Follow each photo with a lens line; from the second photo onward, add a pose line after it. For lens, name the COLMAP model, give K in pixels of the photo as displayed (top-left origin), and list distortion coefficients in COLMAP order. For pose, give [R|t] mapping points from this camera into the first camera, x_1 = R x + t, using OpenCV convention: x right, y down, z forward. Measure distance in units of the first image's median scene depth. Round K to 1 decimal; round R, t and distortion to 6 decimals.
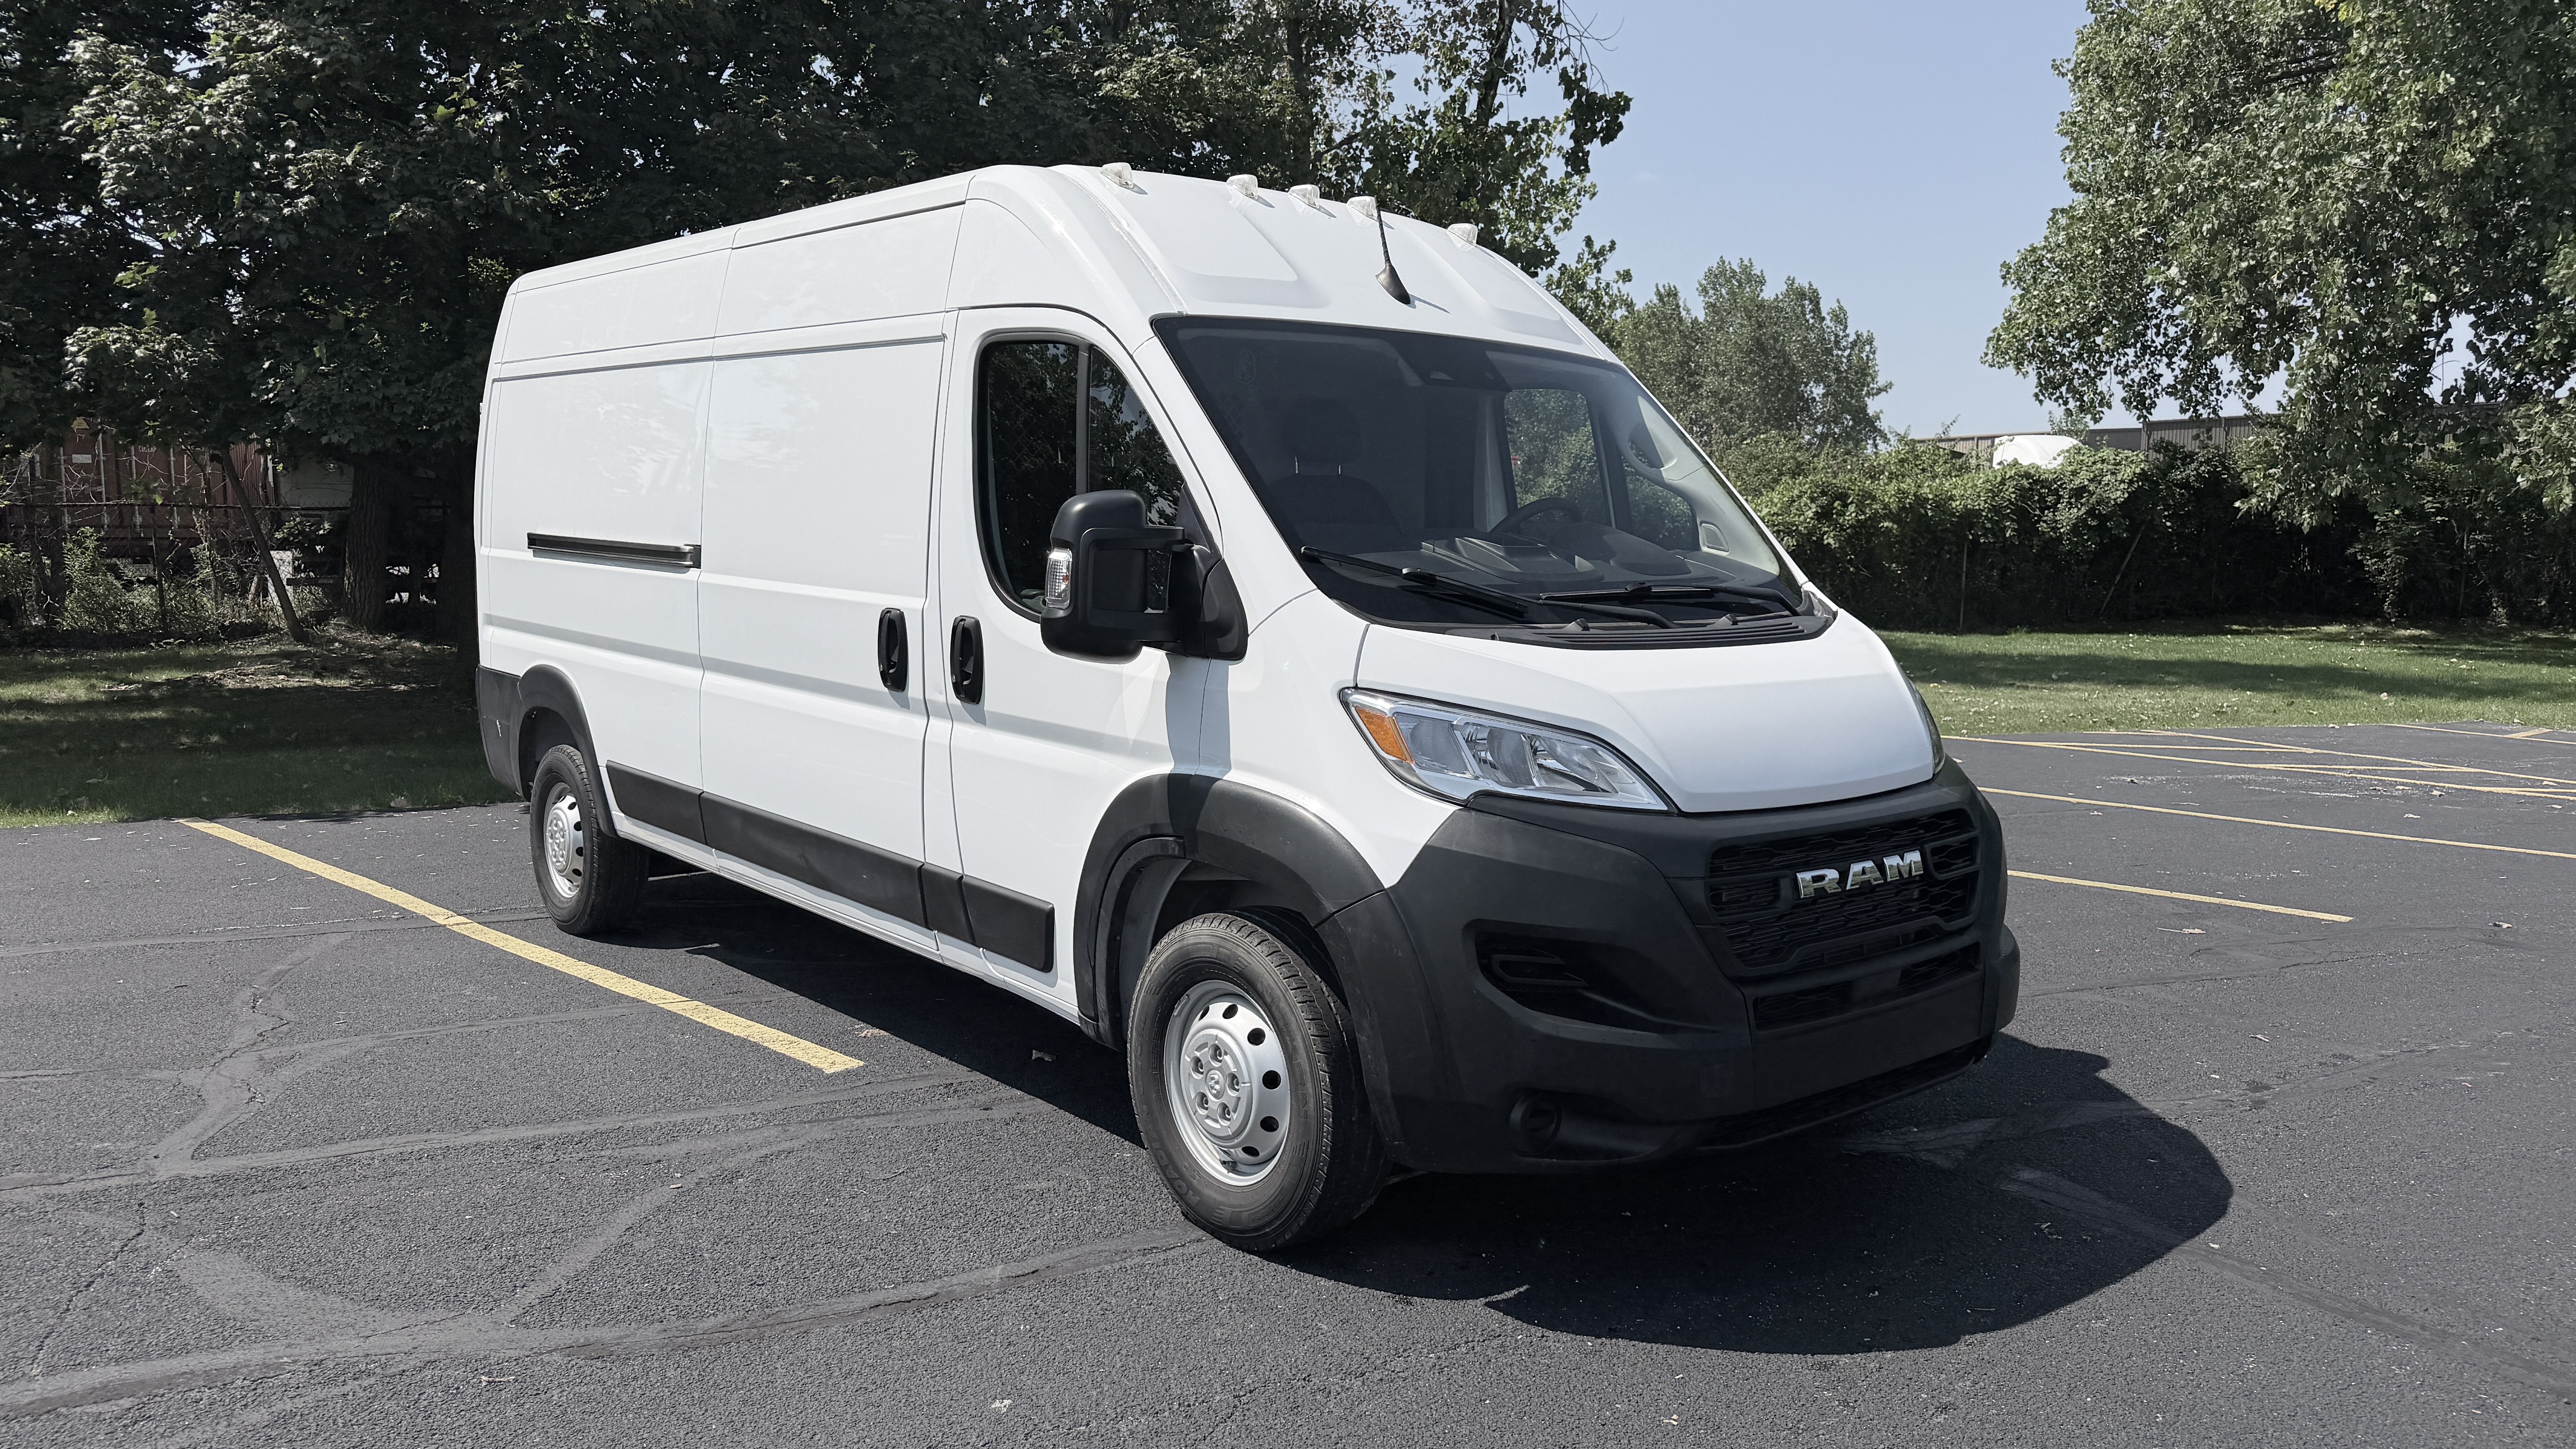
lens RADIAL K [[1825.9, 0, 1292.5], [0, 1825.9, 728.7], [0, 0, 1]] dist [0.060994, -0.073471]
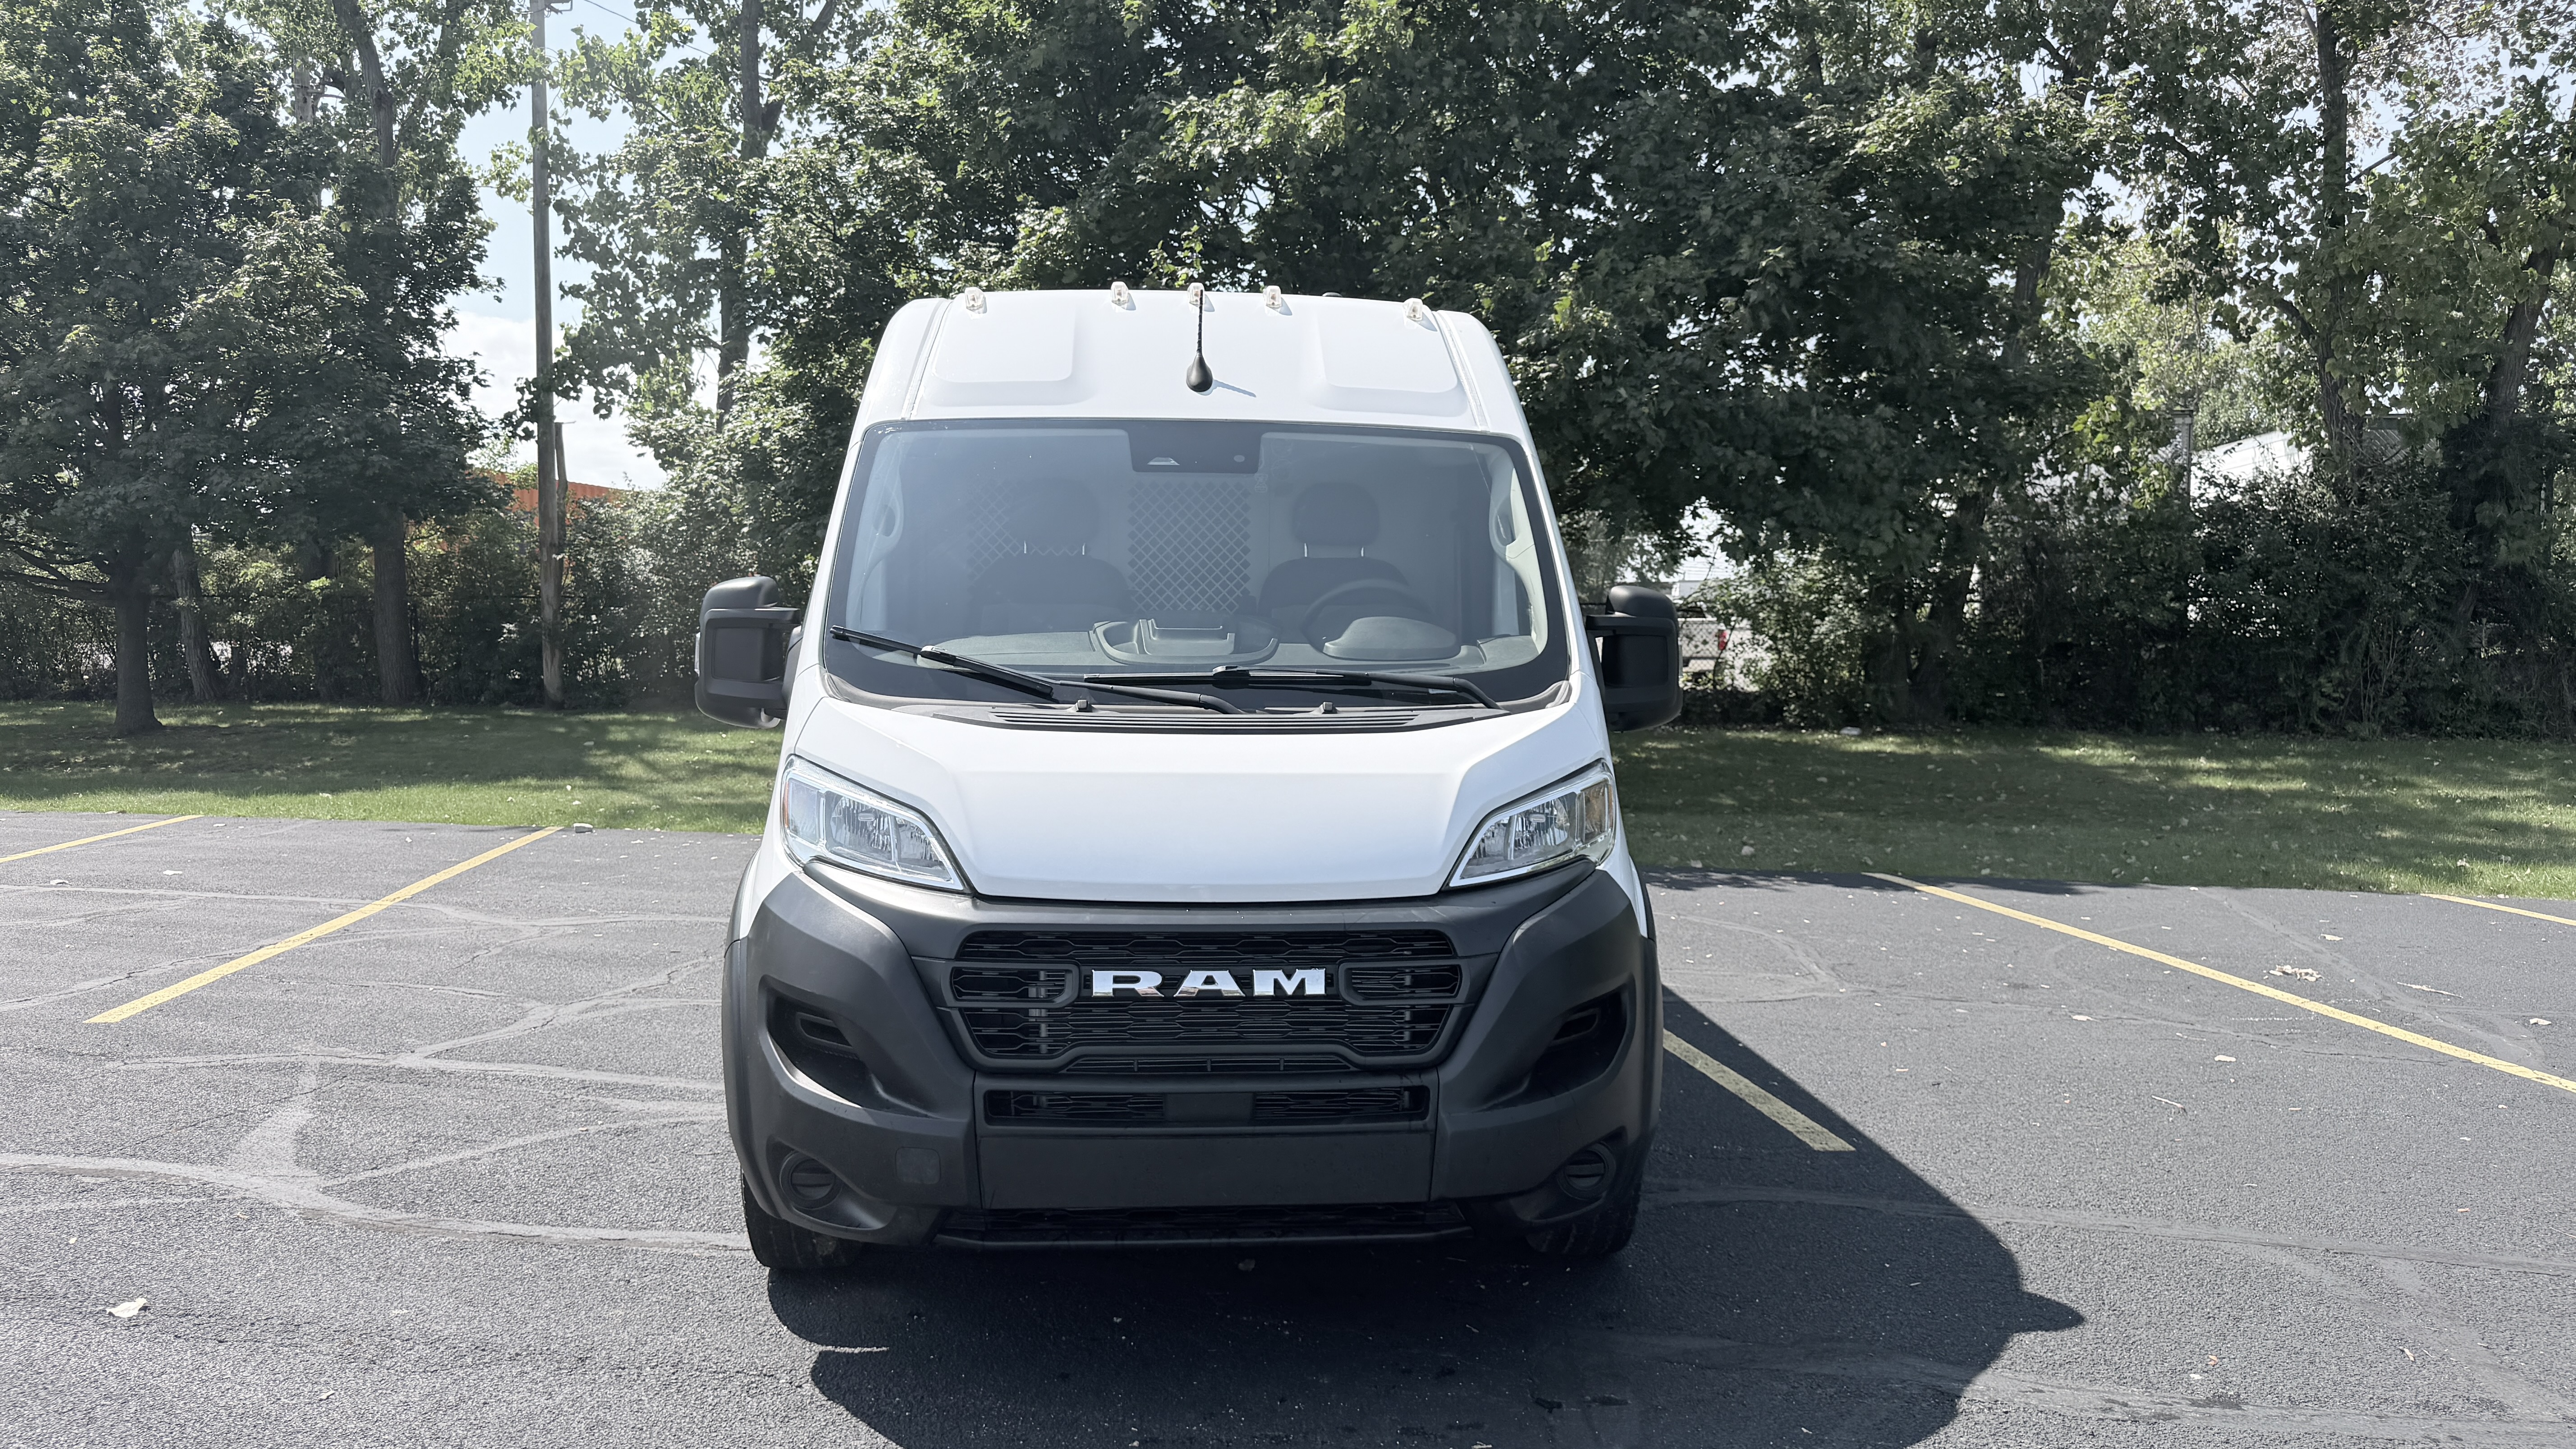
lens RADIAL K [[1825.9, 0, 1293.8], [0, 1825.9, 733.7], [0, 0, 1]] dist [0.060994, -0.073471]
pose [[0.794010, 0.027647, -0.607276, 0.909508], [-0.057484, 0.997904, -0.029729, -0.020556], [0.605181, 0.058514, 0.793935, 0.299318]]
